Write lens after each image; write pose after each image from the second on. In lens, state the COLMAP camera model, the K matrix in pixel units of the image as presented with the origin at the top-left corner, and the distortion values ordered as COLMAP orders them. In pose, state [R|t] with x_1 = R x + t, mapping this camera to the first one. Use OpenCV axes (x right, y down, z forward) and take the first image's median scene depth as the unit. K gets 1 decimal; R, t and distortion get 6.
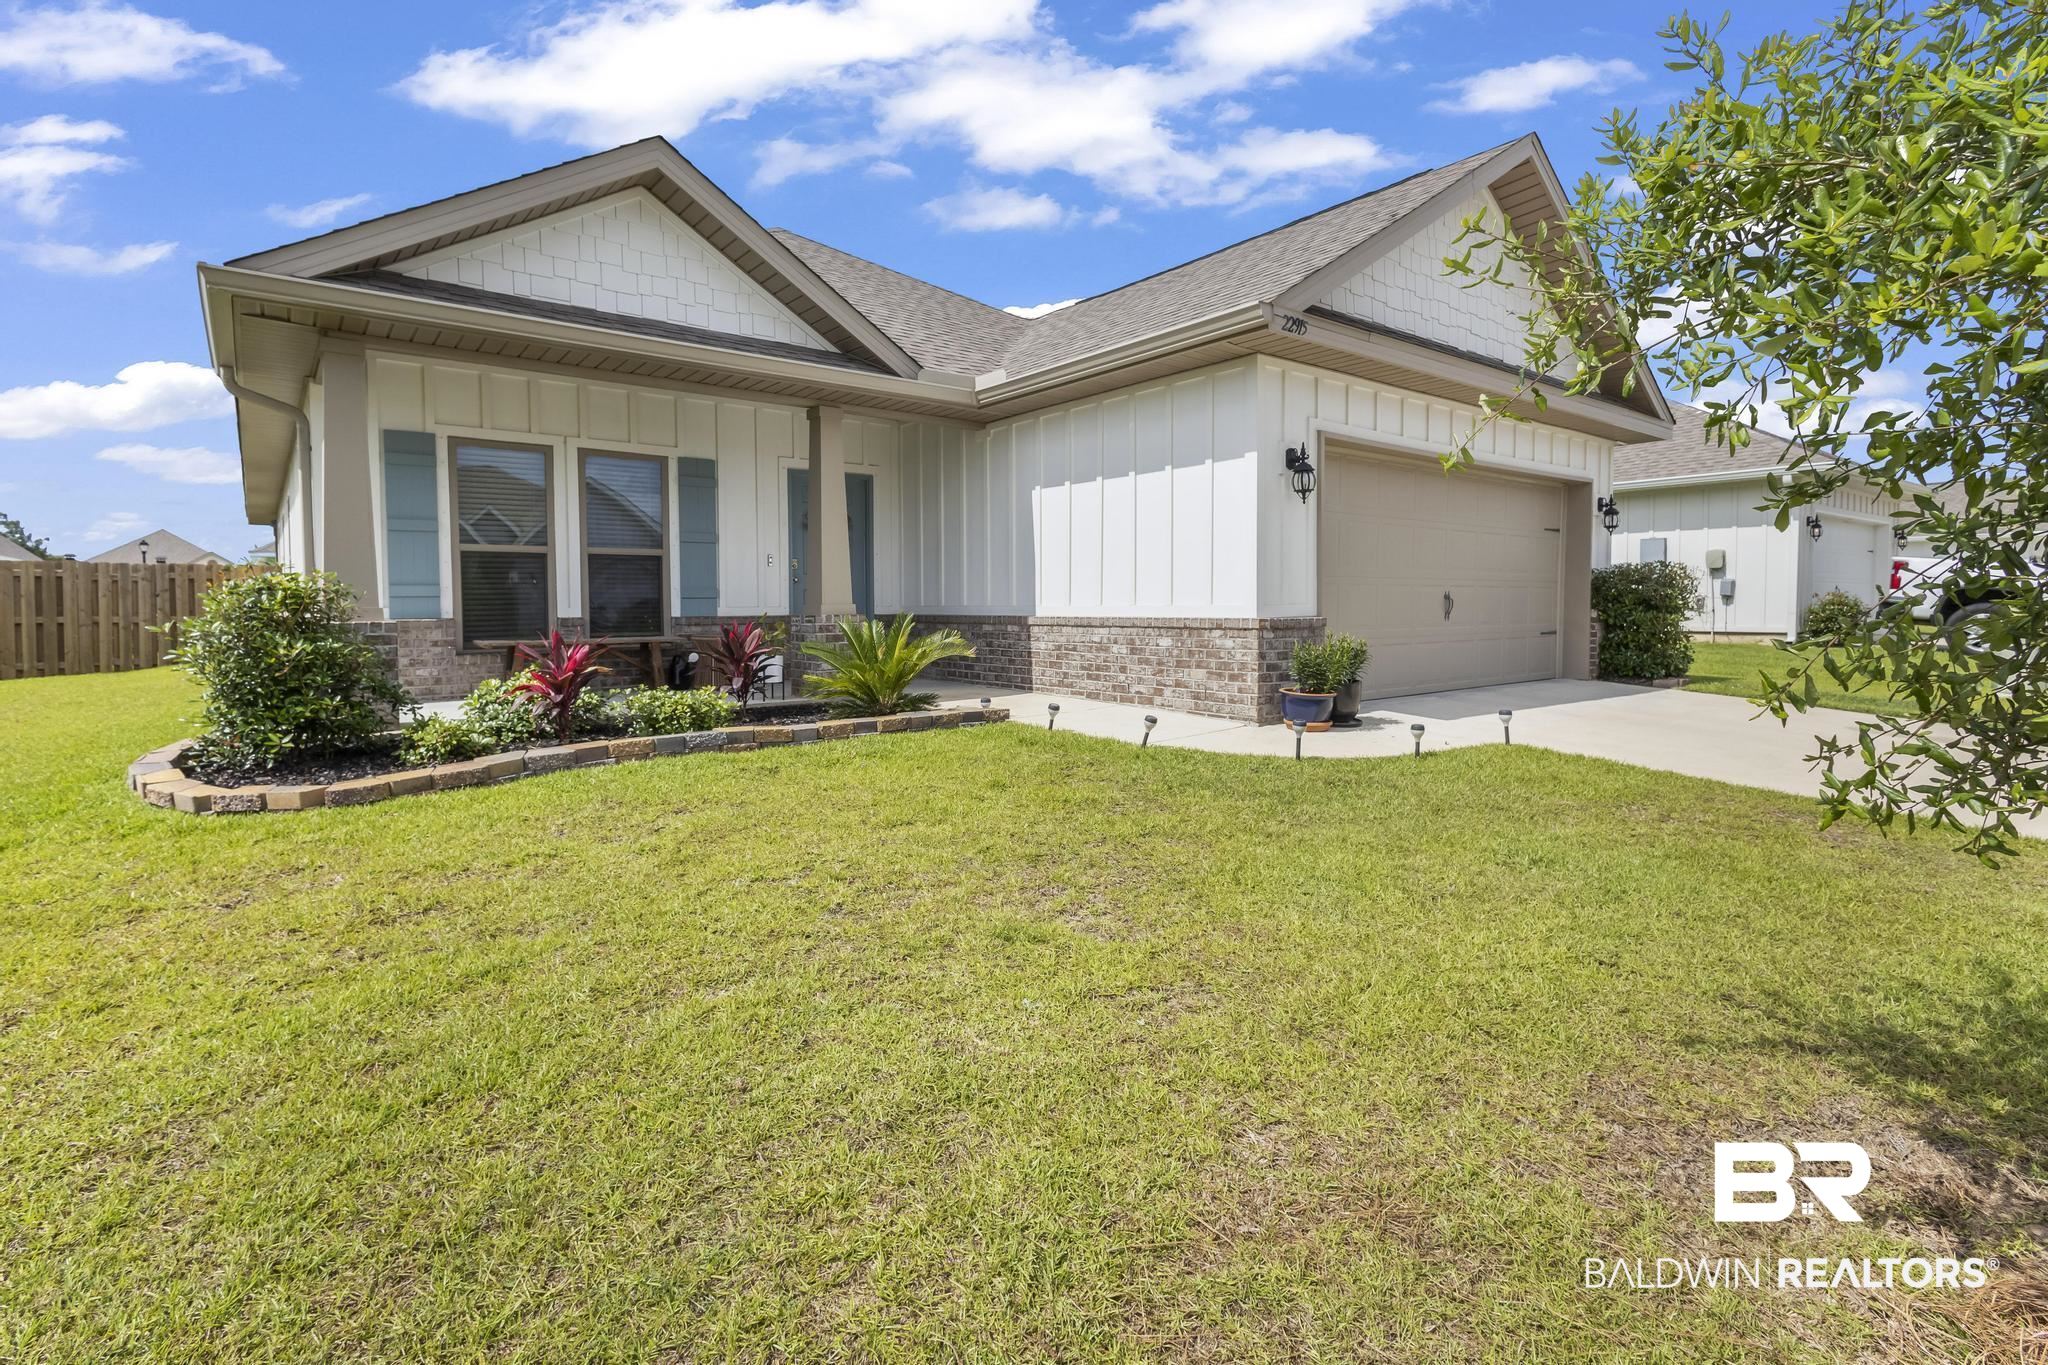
lens RADIAL K [[984.0, 0, 1031.5], [0, 984.0, 633.1], [0, 0, 1]] dist [-0.031715, -0.000113]
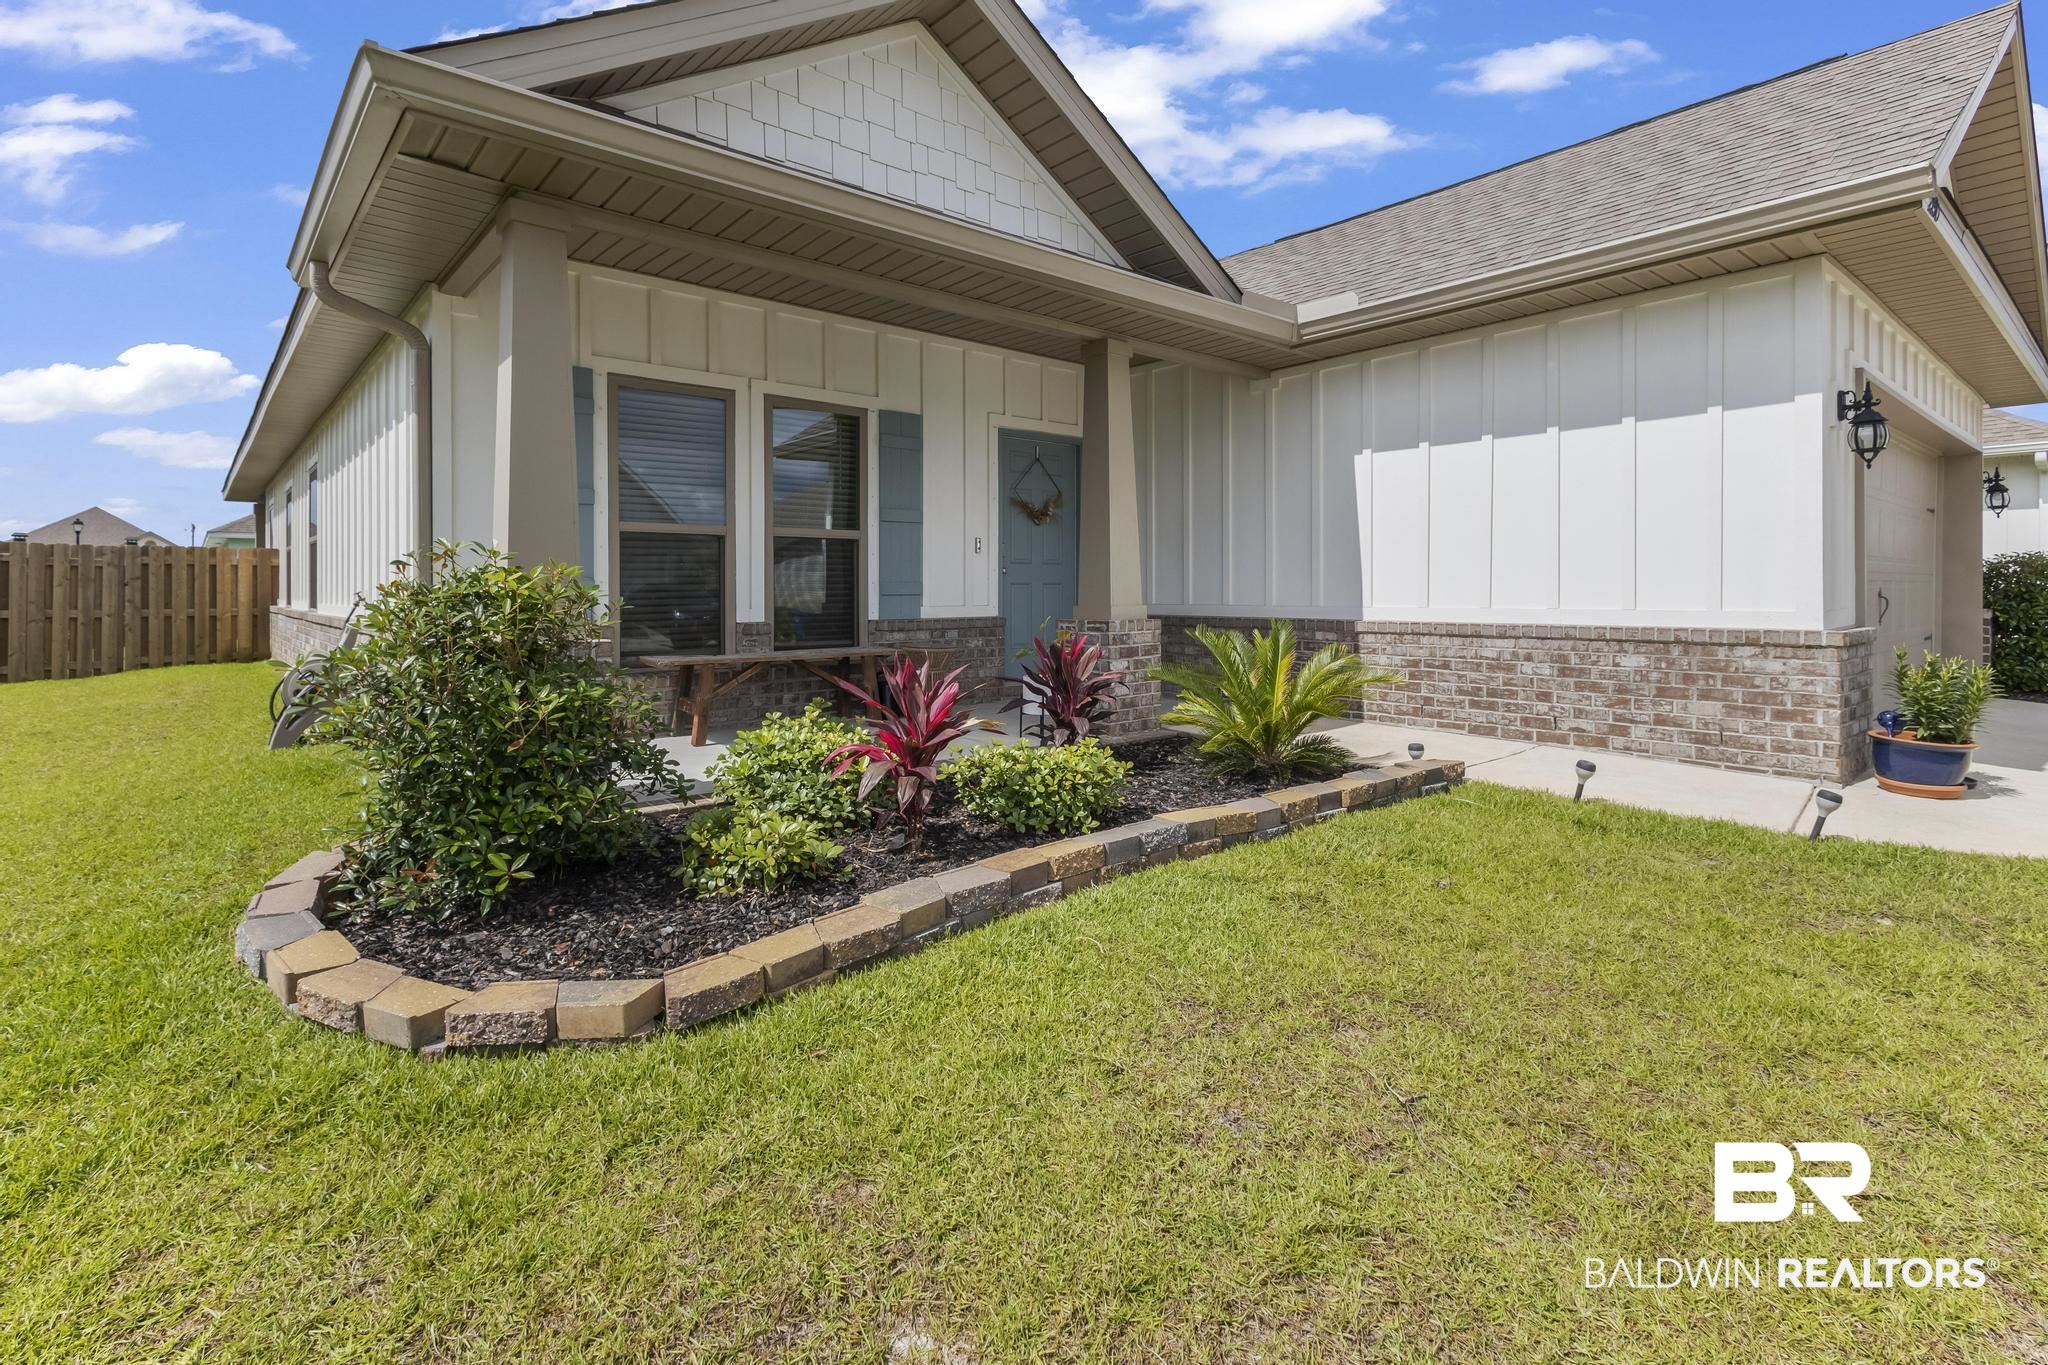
lens RADIAL K [[984.0, 0, 989.0], [0, 984.0, 585.8], [0, 0, 1]] dist [-0.031715, -0.000113]
pose [[0.999839, 0.002290, -0.017805, -0.285700], [-0.002907, 0.999393, -0.034705, -0.017754], [0.017714, 0.034751, 0.999239, 0.252277]]
